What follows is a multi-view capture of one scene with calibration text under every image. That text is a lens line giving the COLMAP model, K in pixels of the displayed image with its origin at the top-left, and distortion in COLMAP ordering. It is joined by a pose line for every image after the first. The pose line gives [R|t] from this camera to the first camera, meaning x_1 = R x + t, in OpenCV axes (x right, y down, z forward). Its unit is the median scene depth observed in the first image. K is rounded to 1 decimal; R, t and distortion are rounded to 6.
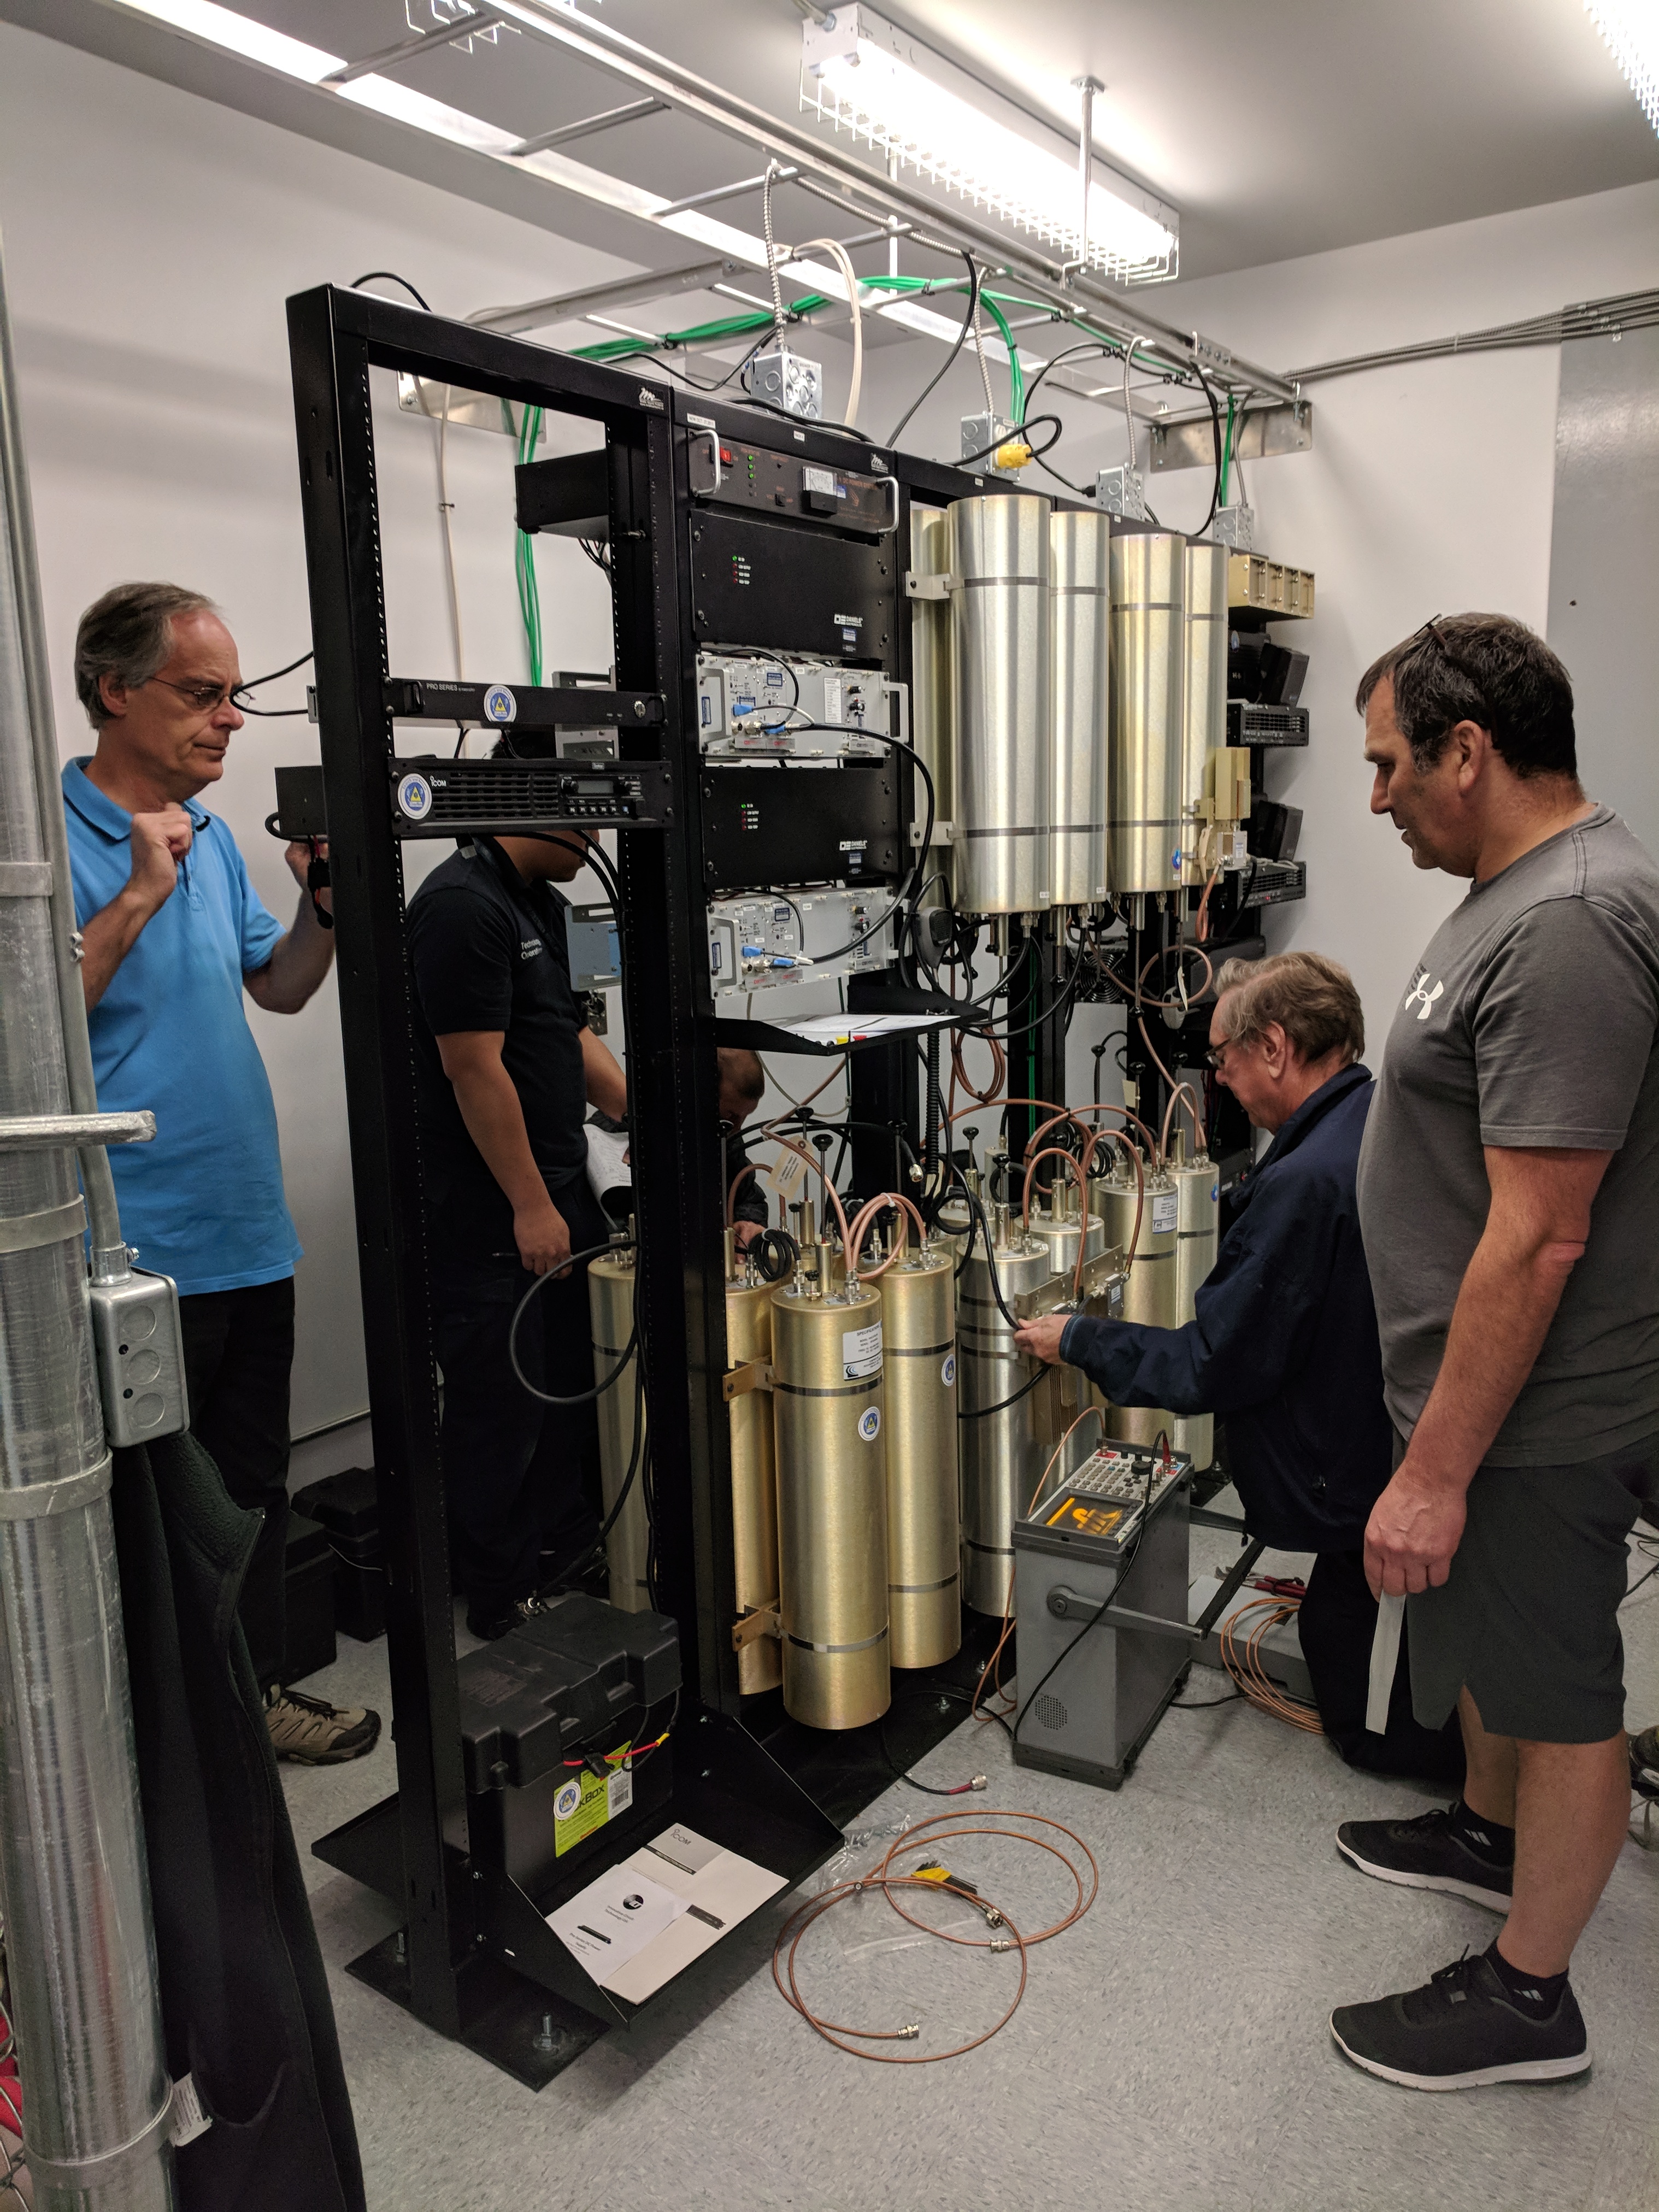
lens RADIAL K [[1659.0, 0, 826.4], [0, 1659.0, 1108.5], [0, 0, 1]] dist [0.001052, 0.000271]
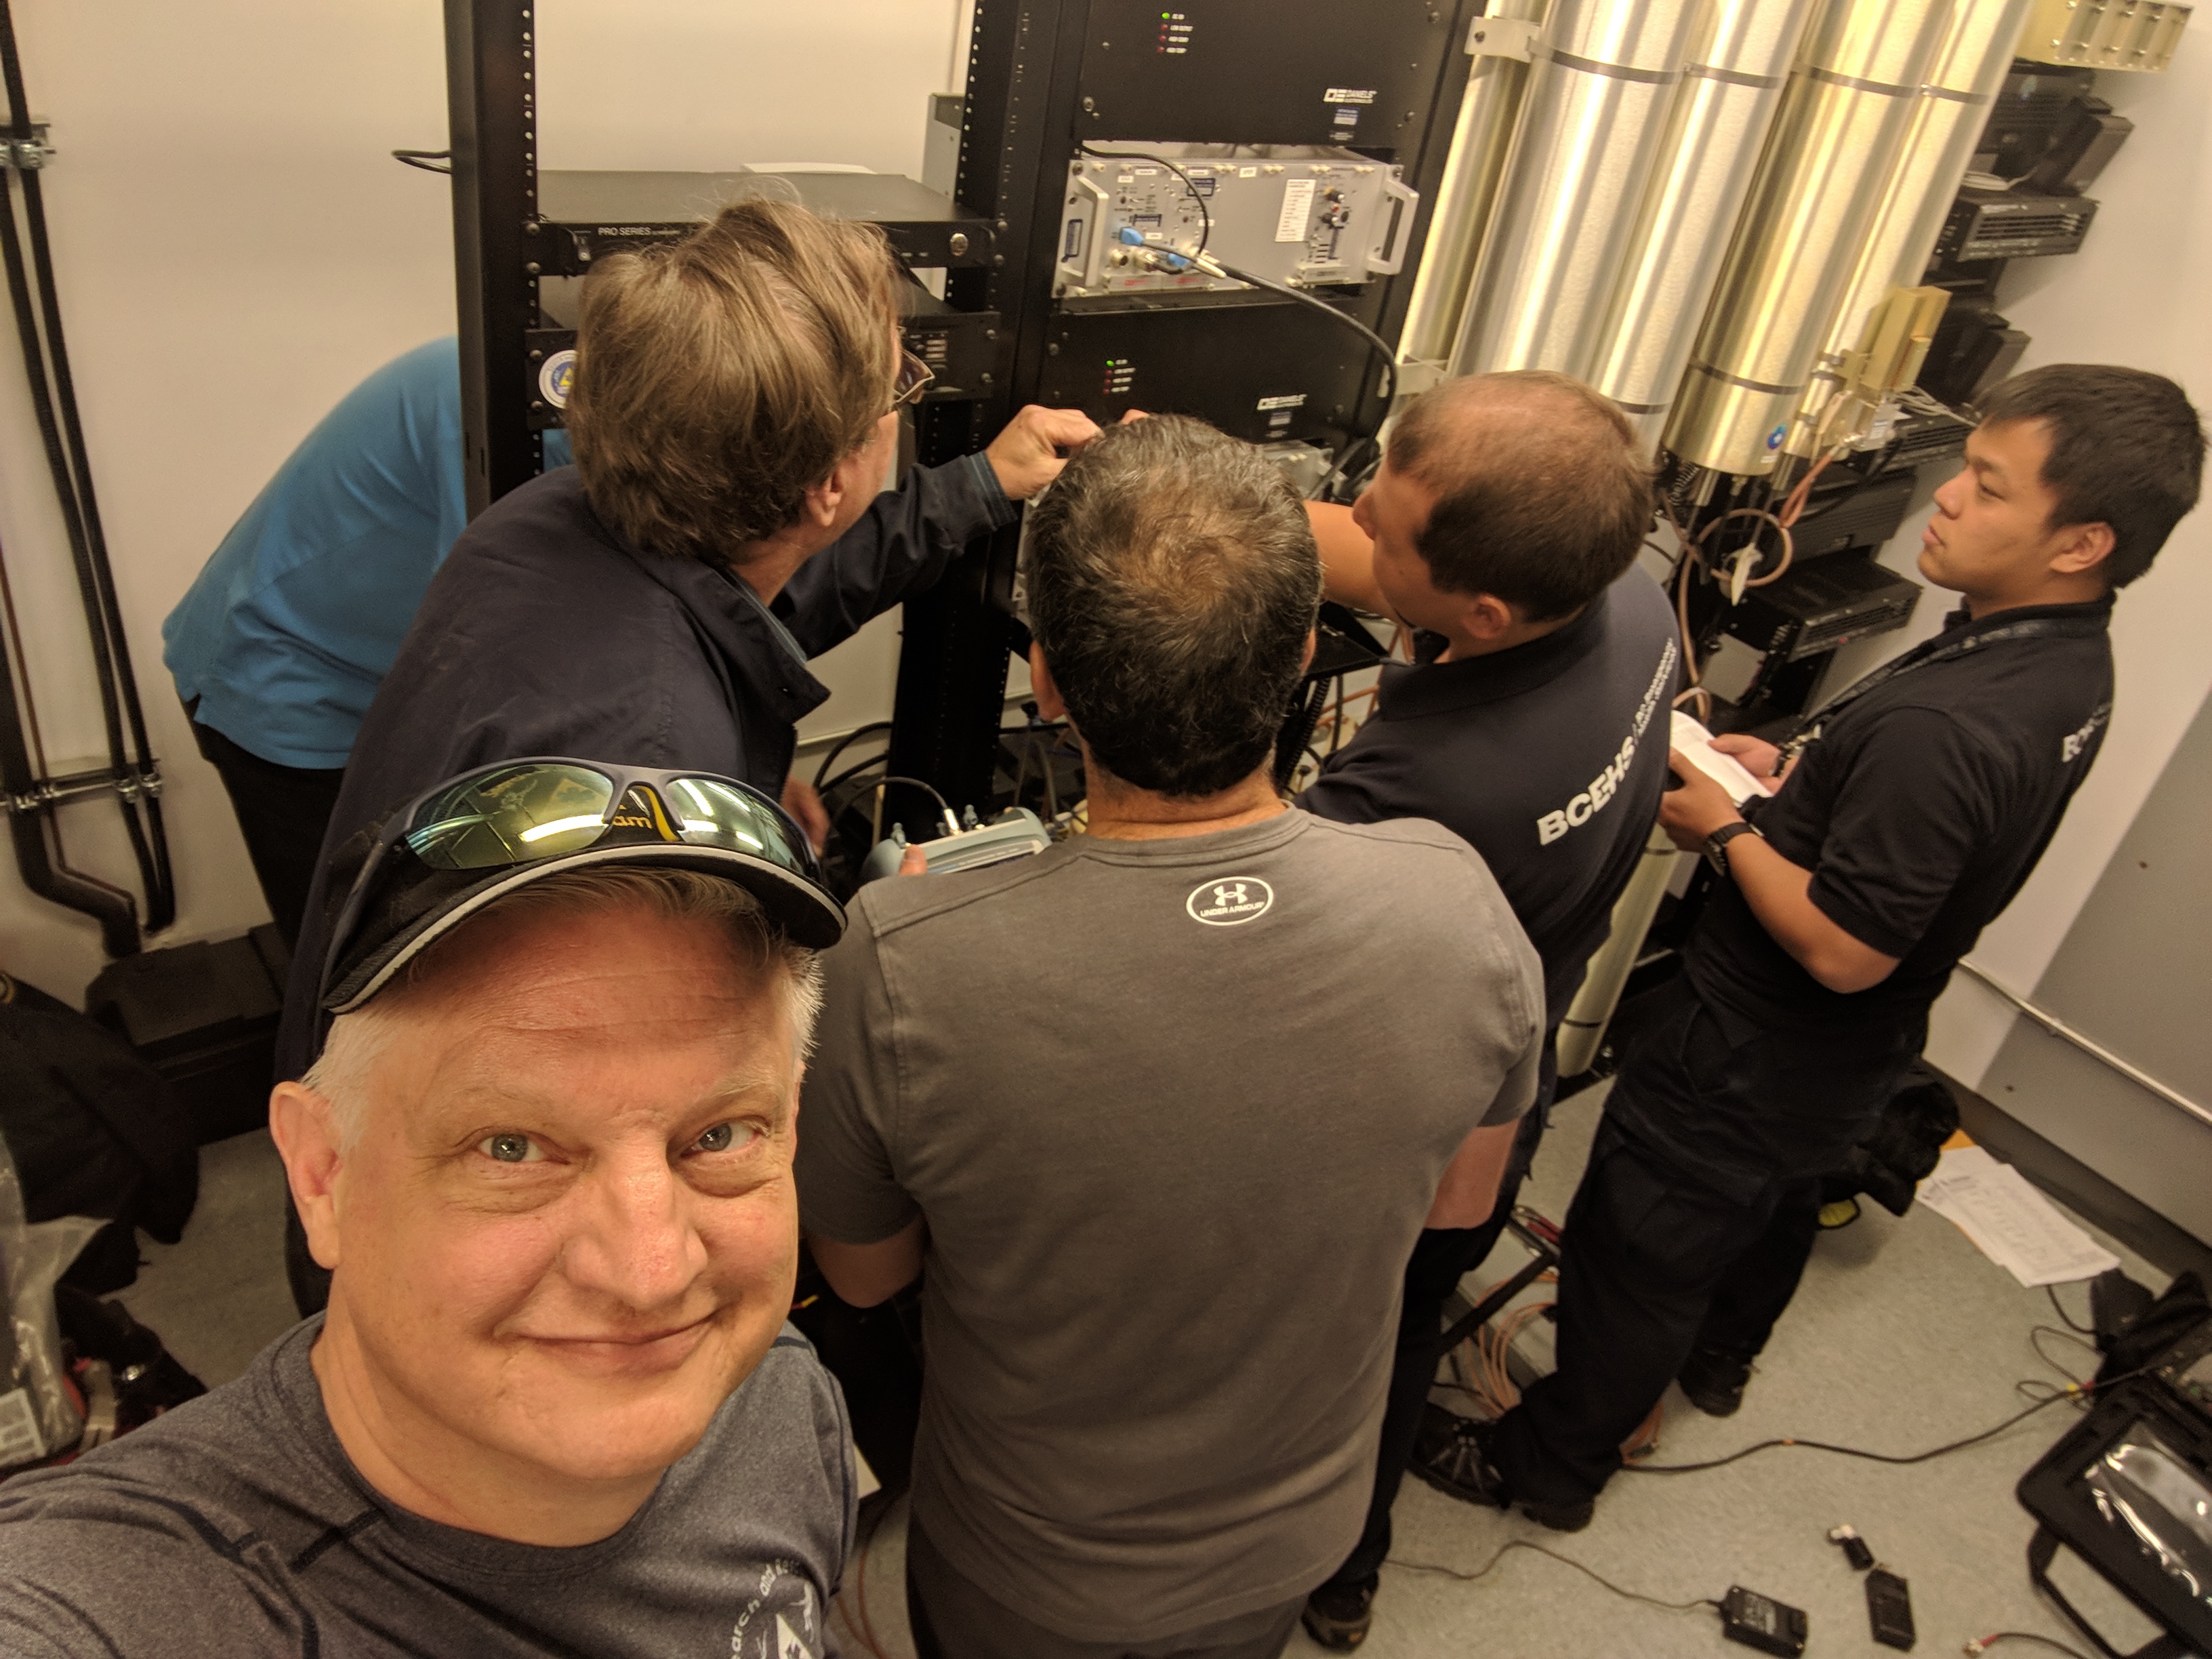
lens RADIAL K [[1688.3, 0, 1111.2], [0, 1688.3, 831.3], [0, 0, 1]] dist [-0.002187, 0.000776]
pose [[0.942410, 0.305692, -0.135708, 0.104554], [-0.233686, 0.892101, 0.386714, -0.259088], [0.239280, -0.332730, 0.912160, 0.221405]]
